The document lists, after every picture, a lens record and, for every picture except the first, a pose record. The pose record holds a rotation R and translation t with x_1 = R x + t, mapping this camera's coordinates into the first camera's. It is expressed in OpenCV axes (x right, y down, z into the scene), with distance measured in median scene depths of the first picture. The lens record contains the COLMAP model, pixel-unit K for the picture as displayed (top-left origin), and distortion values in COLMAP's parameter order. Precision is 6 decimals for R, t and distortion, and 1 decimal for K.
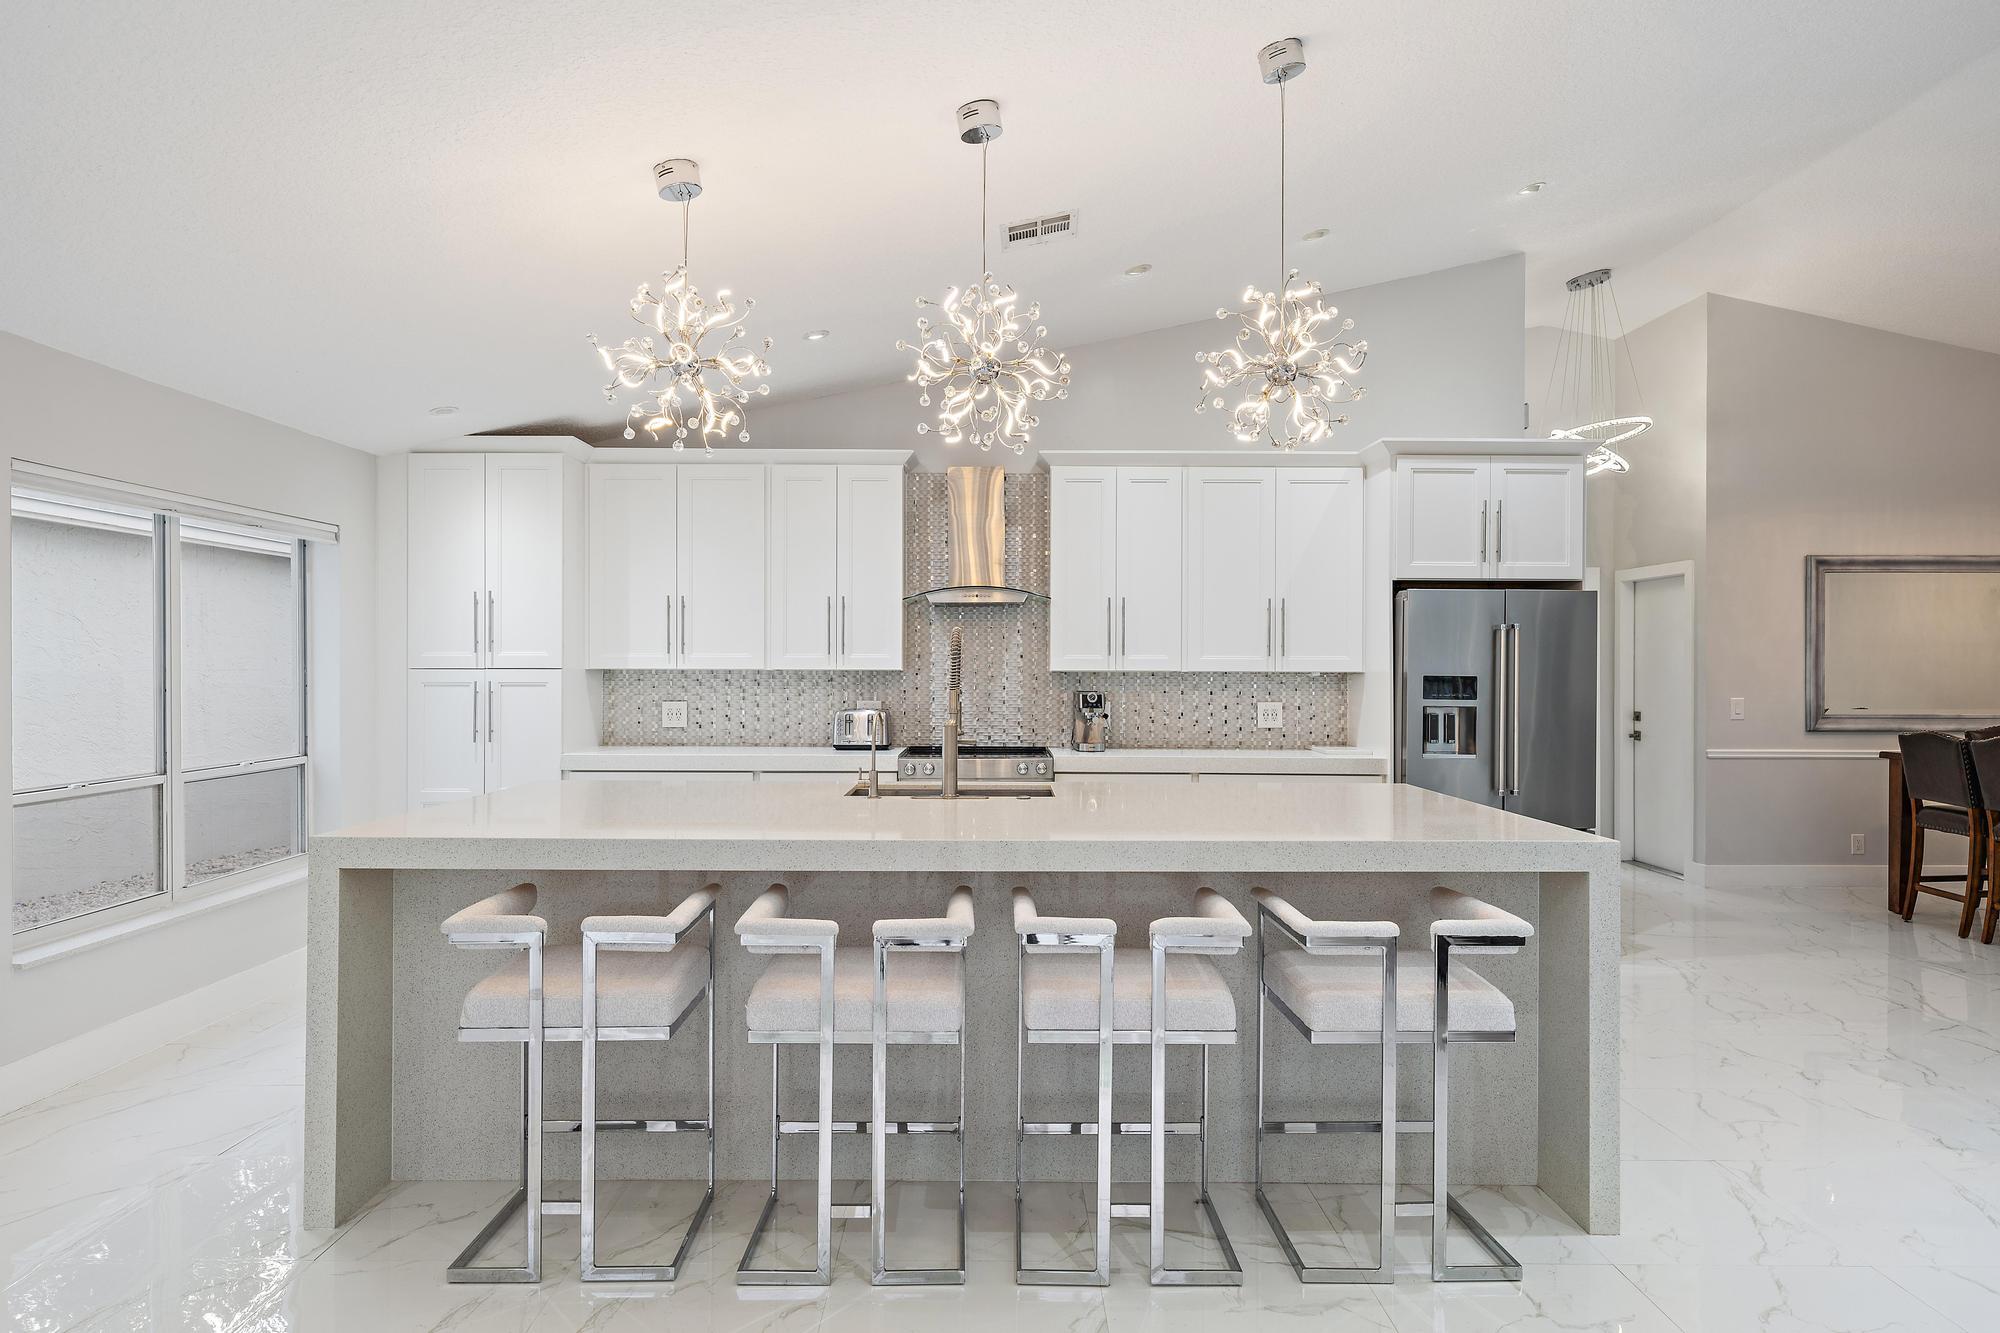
lens RADIAL K [[1209.0, 0, 1003.4], [0, 1209.0, 674.0], [0, 0, 1]] dist [-0.002361, -0.000580]
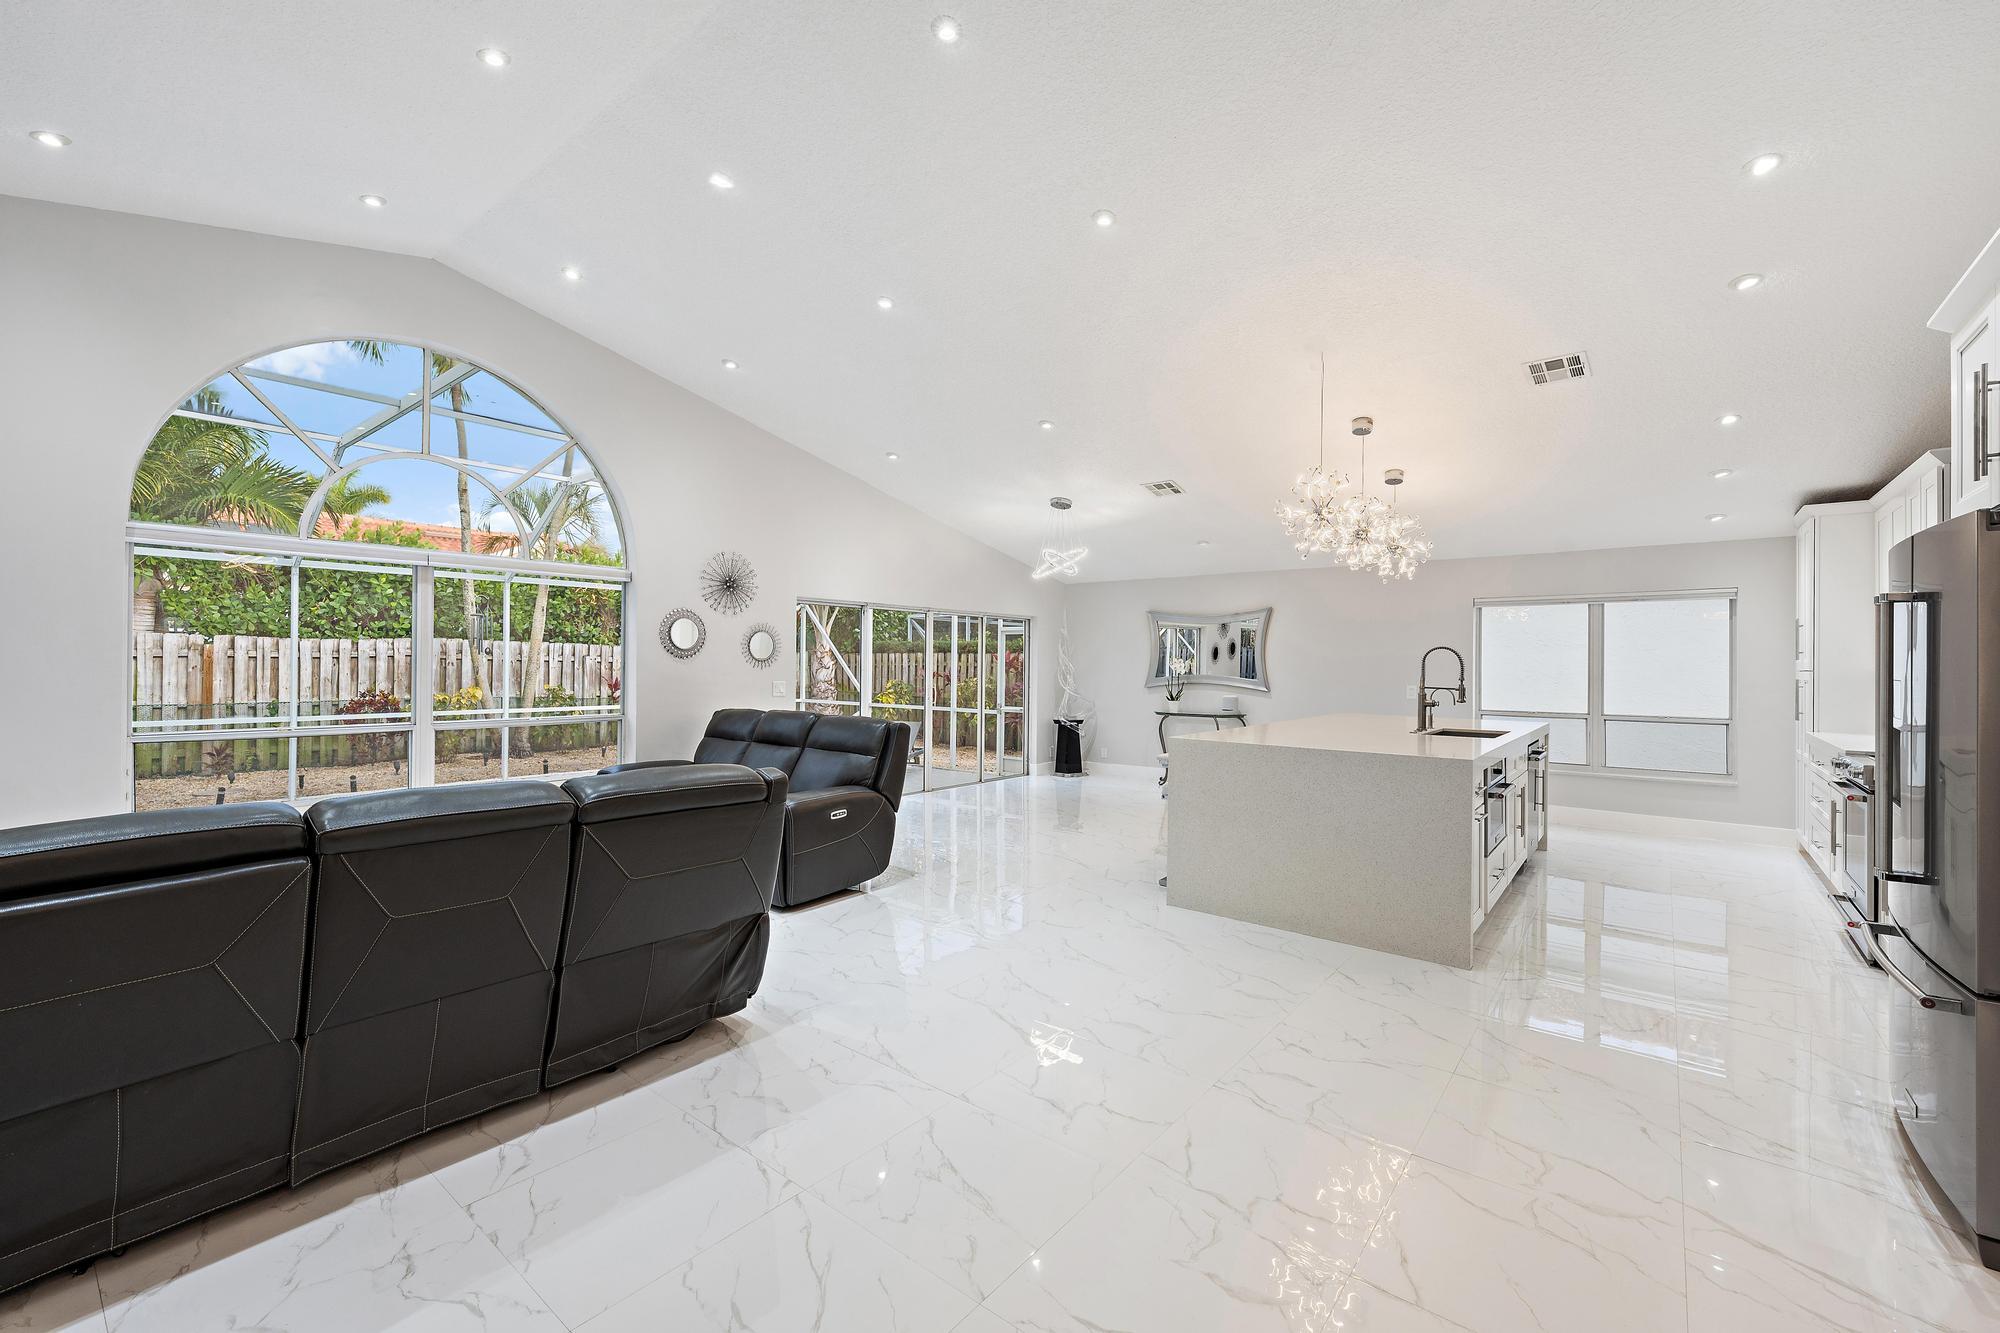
lens RADIAL K [[832.7, 0, 1000.0], [0, 832.7, 666.5], [0, 0, 1]] dist [0.000537, -0.000014]
pose [[-0.635637, -0.006137, -0.771963, 0.927635], [-0.012434, 0.999920, 0.002289, 0.000901], [0.771888, 0.011054, -0.635663, 0.842957]]
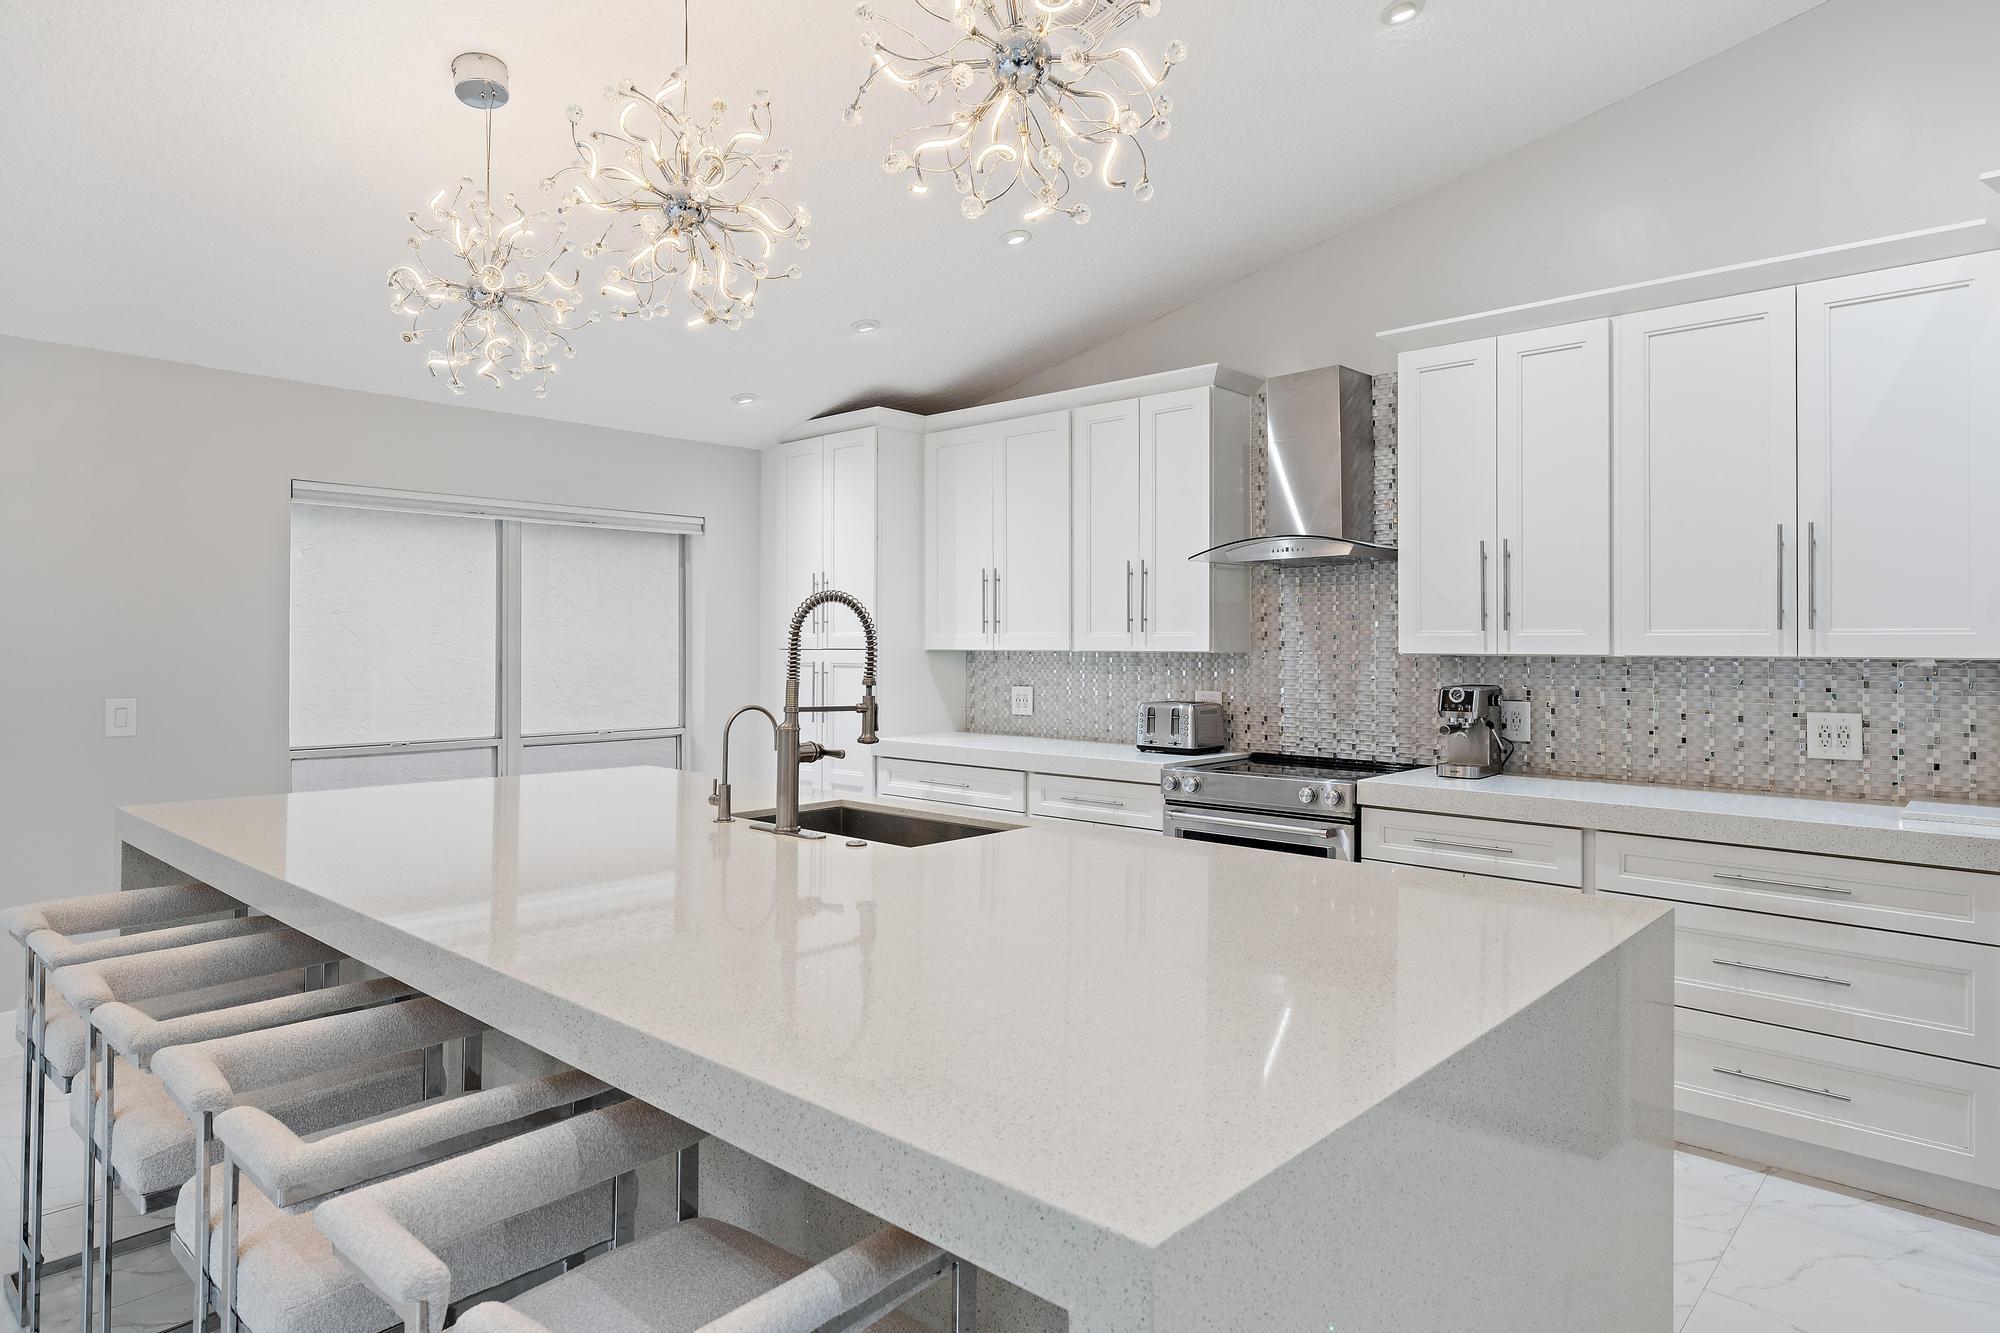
lens RADIAL K [[1168.5, 0, 994.3], [0, 1168.5, 637.0], [0, 0, 1]] dist [0.001198, -0.000567]
pose [[0.728588, -0.005661, -0.684928, 0.323090], [-0.006322, 0.999868, -0.014990, -0.000962], [0.684923, 0.015251, 0.728456, 0.367872]]
